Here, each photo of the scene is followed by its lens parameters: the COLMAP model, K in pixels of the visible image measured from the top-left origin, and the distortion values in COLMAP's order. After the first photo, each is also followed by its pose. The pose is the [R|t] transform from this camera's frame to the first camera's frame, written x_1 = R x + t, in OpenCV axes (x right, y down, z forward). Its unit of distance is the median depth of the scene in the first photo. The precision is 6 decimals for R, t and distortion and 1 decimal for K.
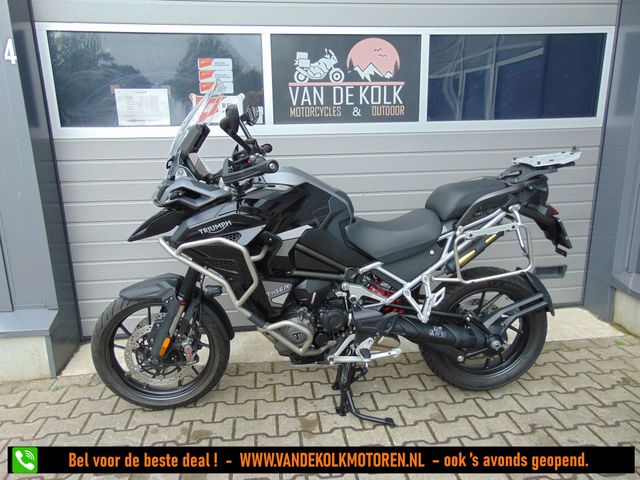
lens RADIAL K [[480.7, 0, 320.0], [0, 480.7, 240.0], [0, 0, 1]] dist [-0.008863, 0.044357]
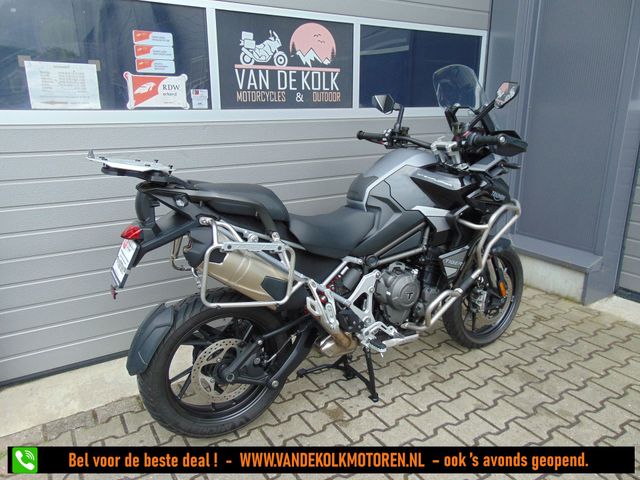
lens RADIAL K [[480.7, 0, 320.0], [0, 480.7, 240.0], [0, 0, 1]] dist [-0.008863, 0.044357]
pose [[0.905611, -0.102990, 0.411414, -0.334015], [0.093403, 0.994682, 0.043400, -0.015026], [-0.413695, -0.000876, 0.910415, 0.087448]]
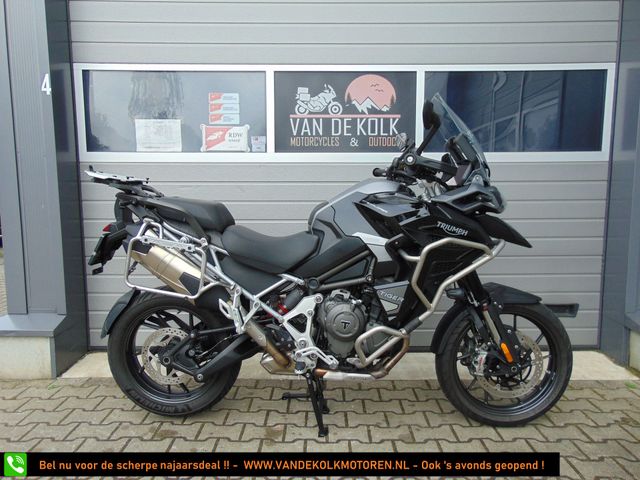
lens RADIAL K [[481.4, 0, 320.0], [0, 481.4, 240.0], [0, 0, 1]] dist [-0.008108, 0.047011]
pose [[0.991655, 0.030329, -0.125303, 0.146288], [-0.046221, 0.990962, -0.125931, 0.084395], [0.120351, 0.130672, 0.984094, -0.017884]]
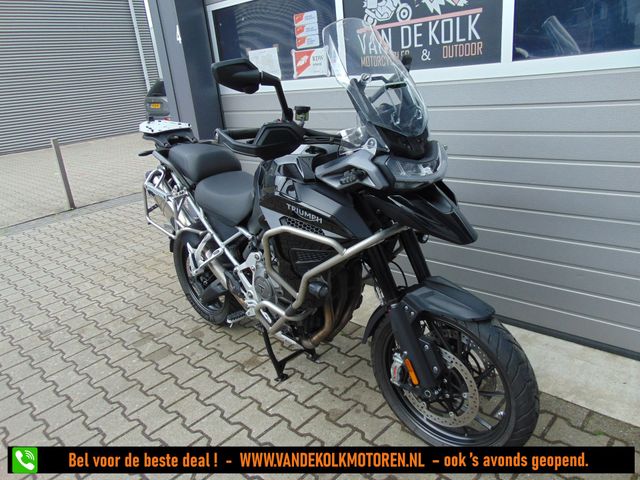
lens RADIAL K [[480.7, 0, 320.0], [0, 480.7, 240.0], [0, 0, 1]] dist [-0.008863, 0.044357]
pose [[0.633474, 0.218497, -0.742273, 0.668319], [-0.105873, 0.974756, 0.196576, -0.104144], [0.766486, -0.045939, 0.640616, 0.329502]]
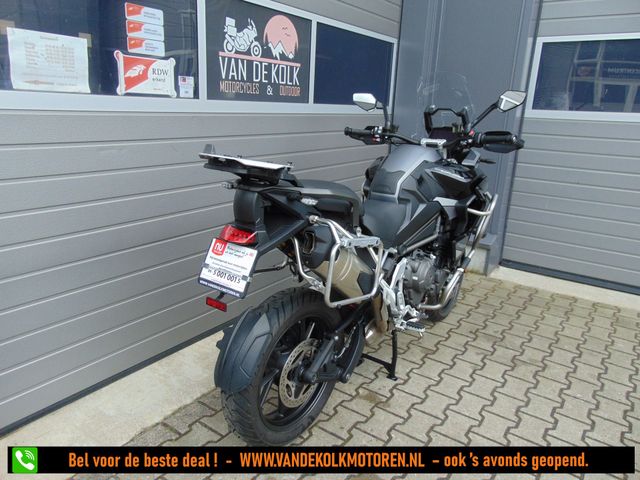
lens RADIAL K [[480.7, 0, 320.0], [0, 480.7, 240.0], [0, 0, 1]] dist [-0.008863, 0.044357]
pose [[0.663284, -0.162308, 0.730555, -0.633600], [0.128045, 0.986416, 0.102899, -0.059223], [-0.737332, 0.025292, 0.675057, 0.292971]]
